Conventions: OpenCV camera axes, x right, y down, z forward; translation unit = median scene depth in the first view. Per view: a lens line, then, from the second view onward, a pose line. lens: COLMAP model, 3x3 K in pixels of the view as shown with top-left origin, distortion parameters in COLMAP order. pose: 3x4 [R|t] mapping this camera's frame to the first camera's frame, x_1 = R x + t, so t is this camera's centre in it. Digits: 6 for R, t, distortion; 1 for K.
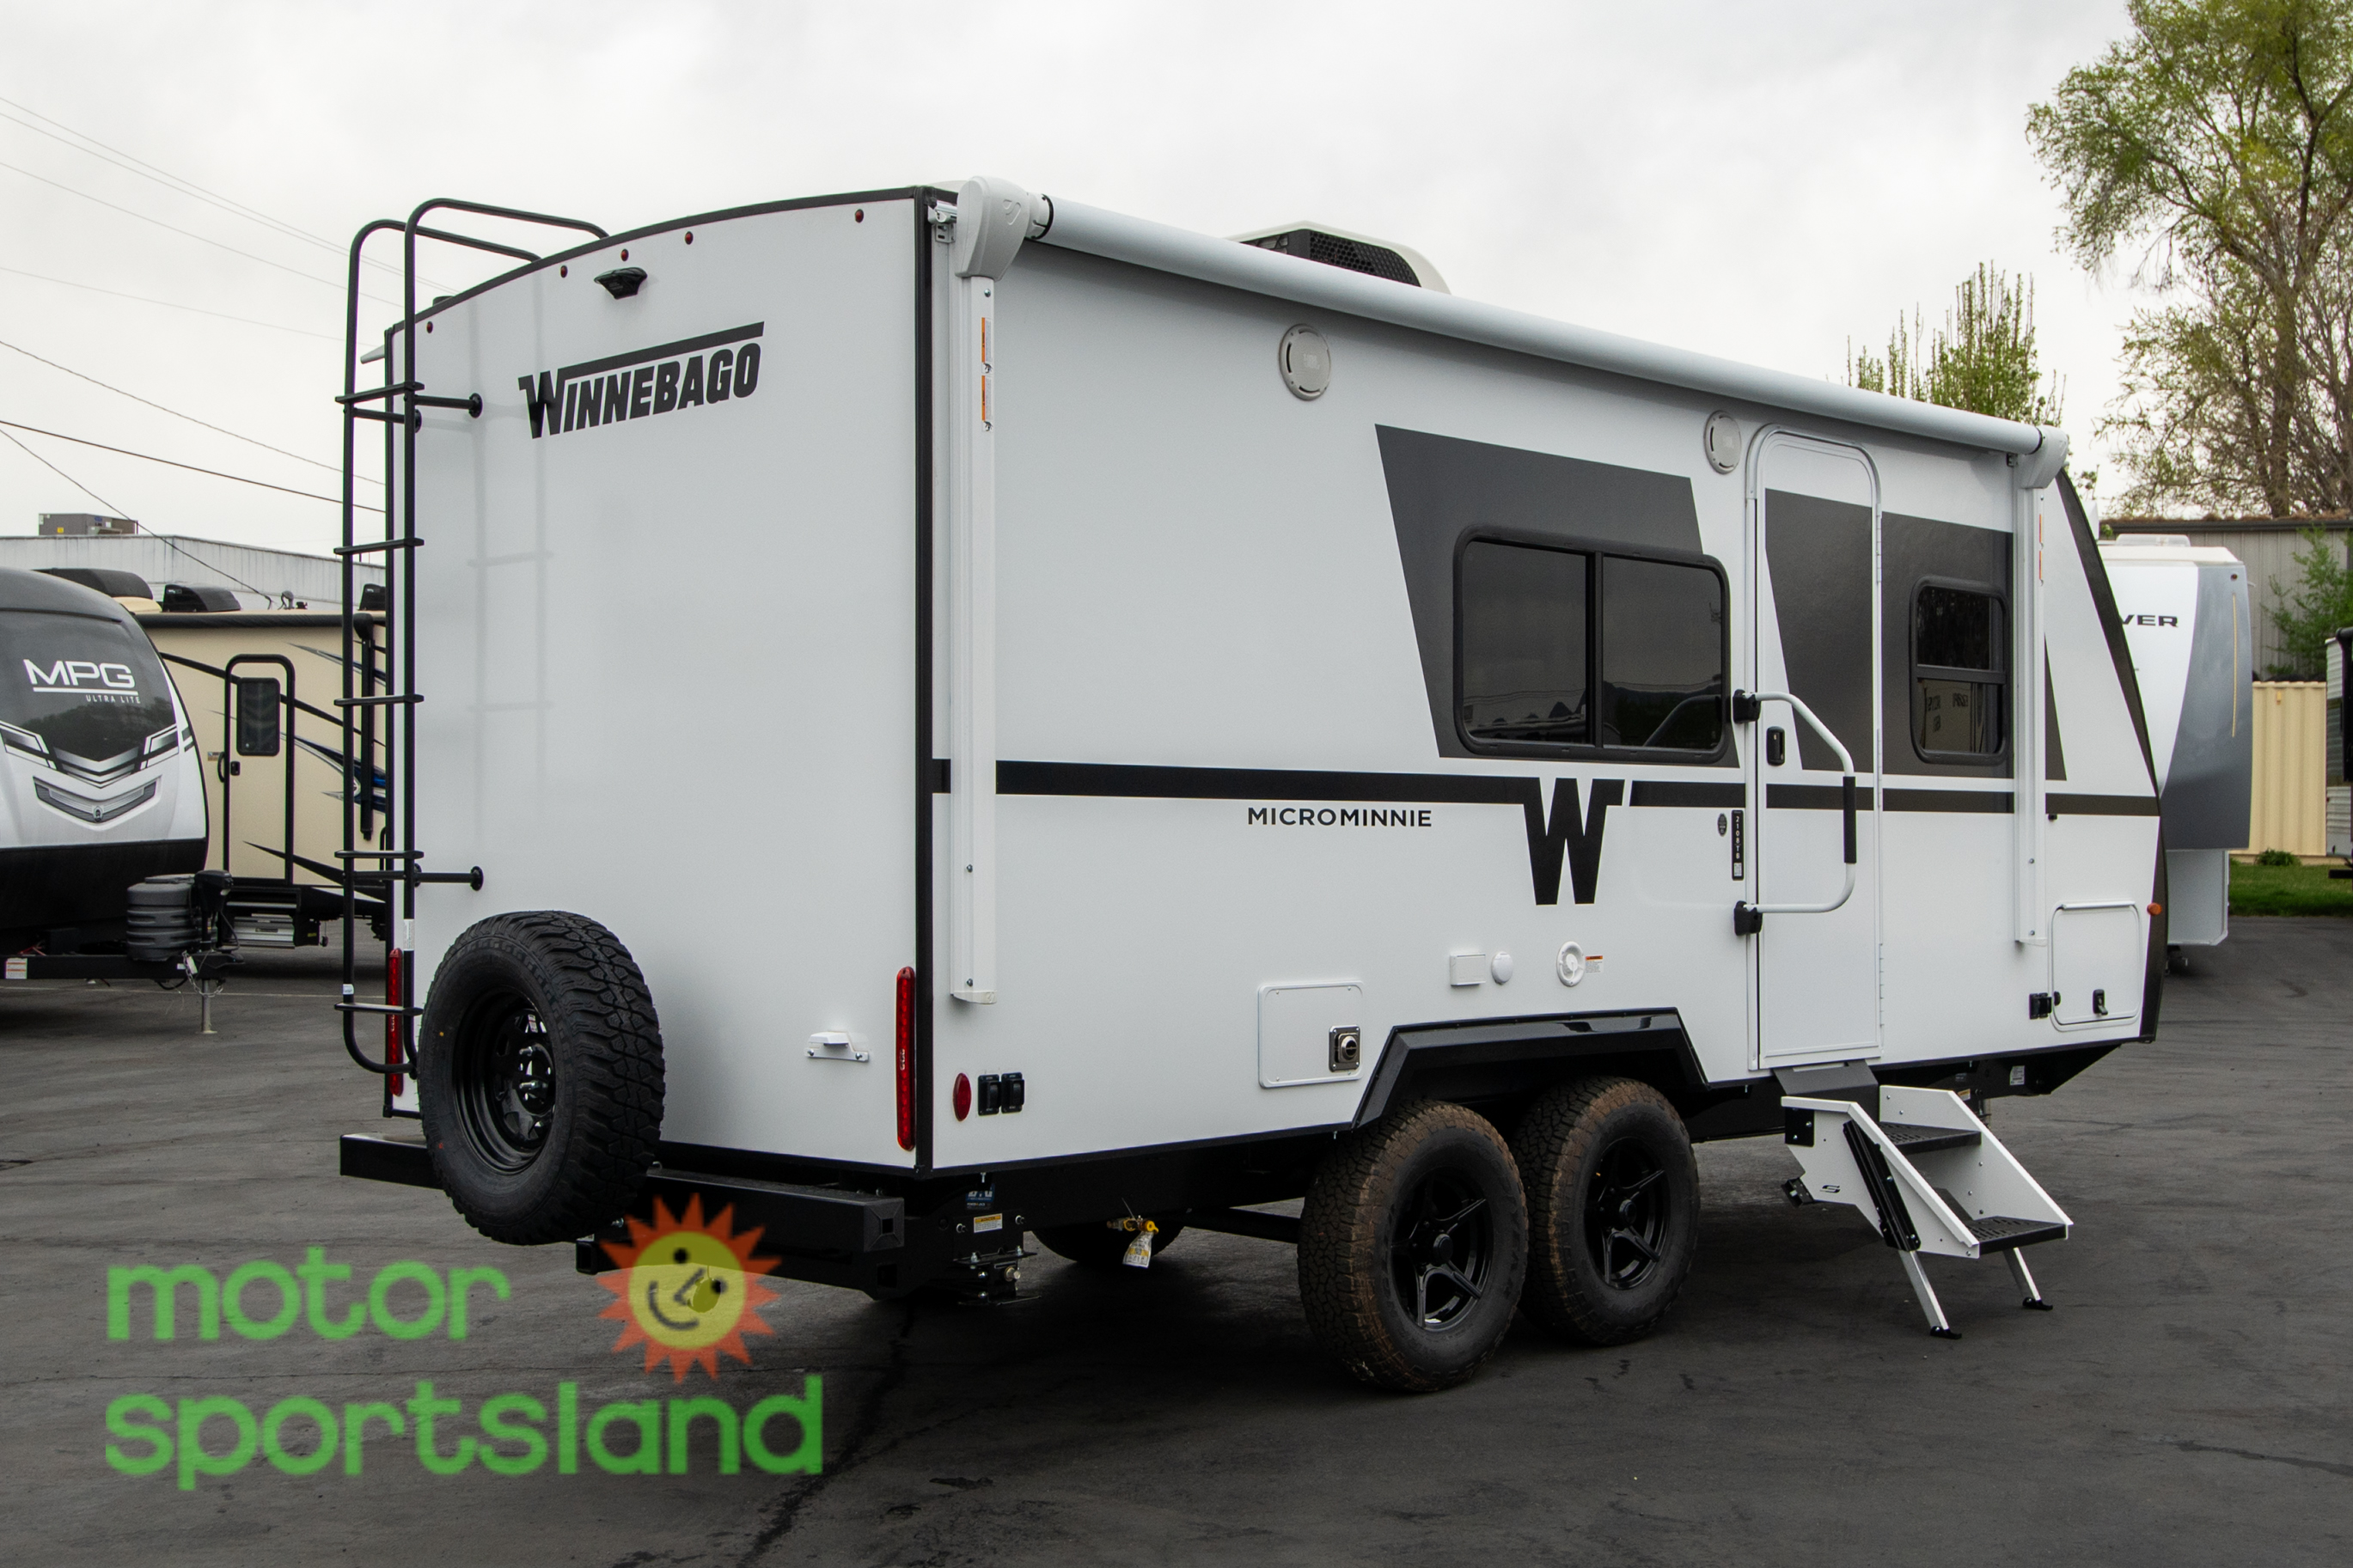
lens RADIAL K [[2824.5, 0, 1181.7], [0, 2824.5, 791.7], [0, 0, 1]] dist [0.033894, 0.000000]
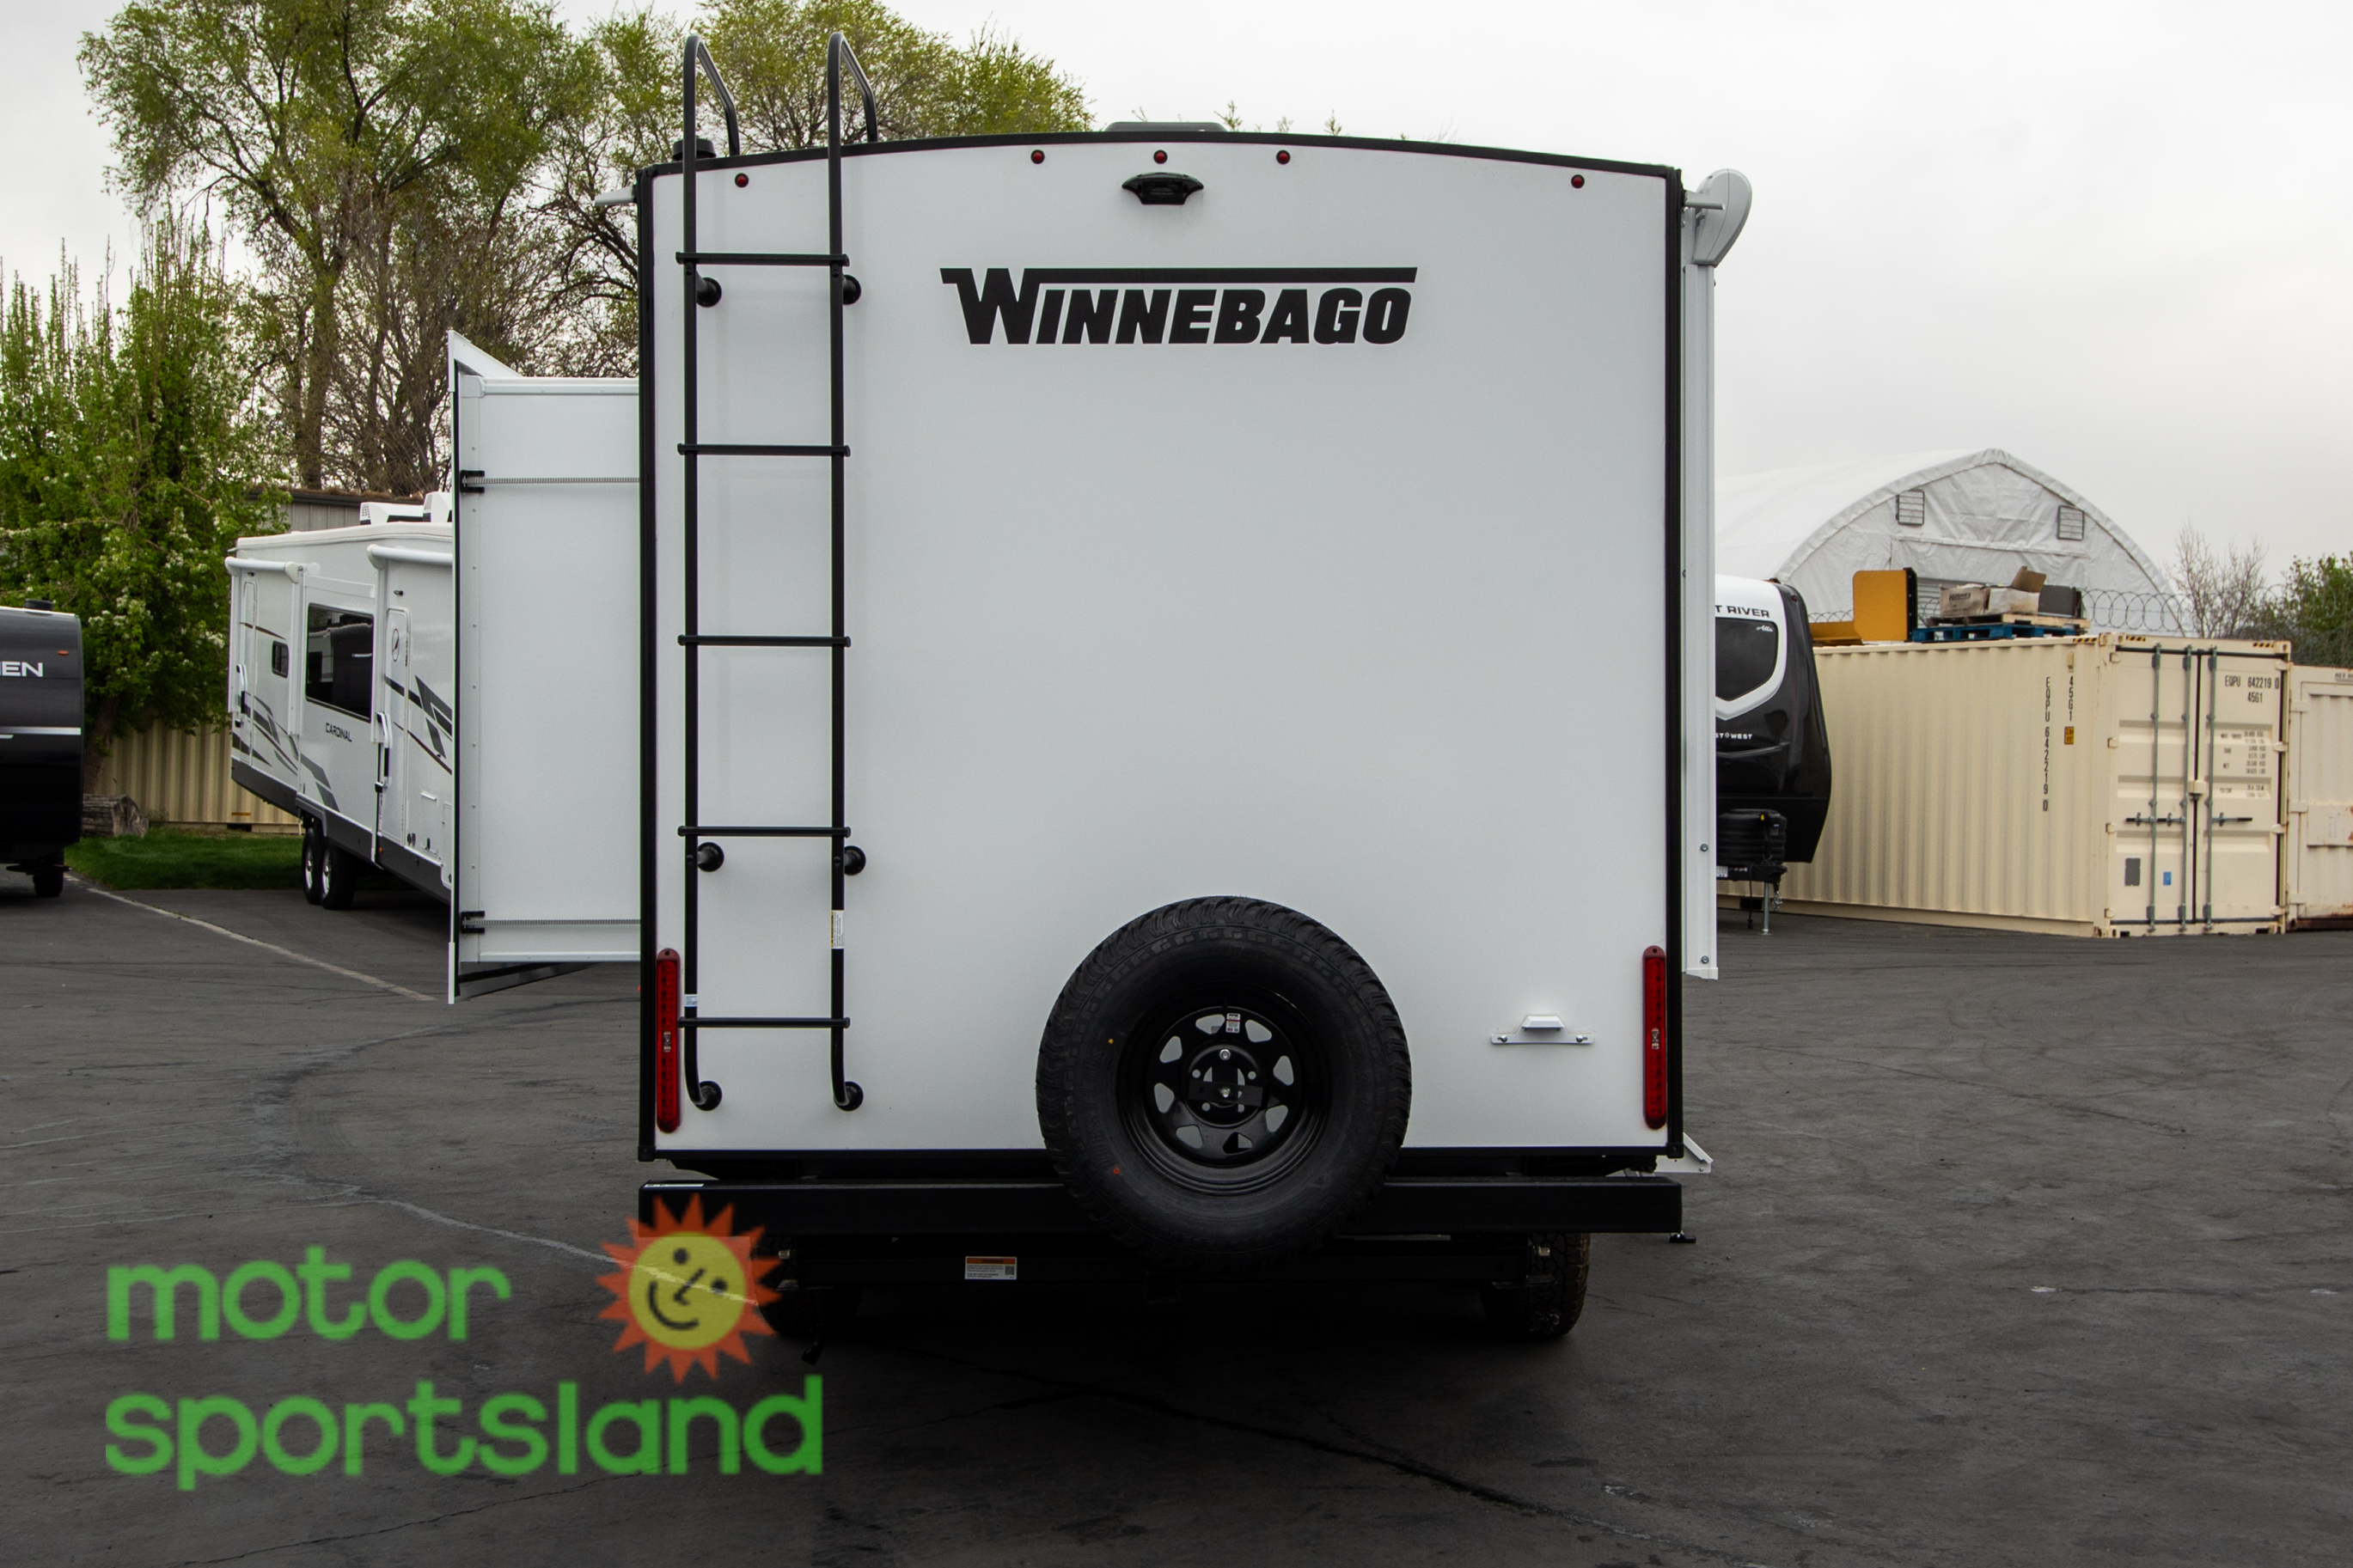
lens RADIAL K [[2835.2, 0, 1176.7], [0, 2835.2, 785.2], [0, 0, 1]] dist [0.042713, 0.000000]
pose [[0.707834, 0.012658, 0.706266, -0.829943], [-0.021206, 0.999770, 0.003334, 0.004542], [-0.706061, -0.017337, 0.707939, 0.365604]]
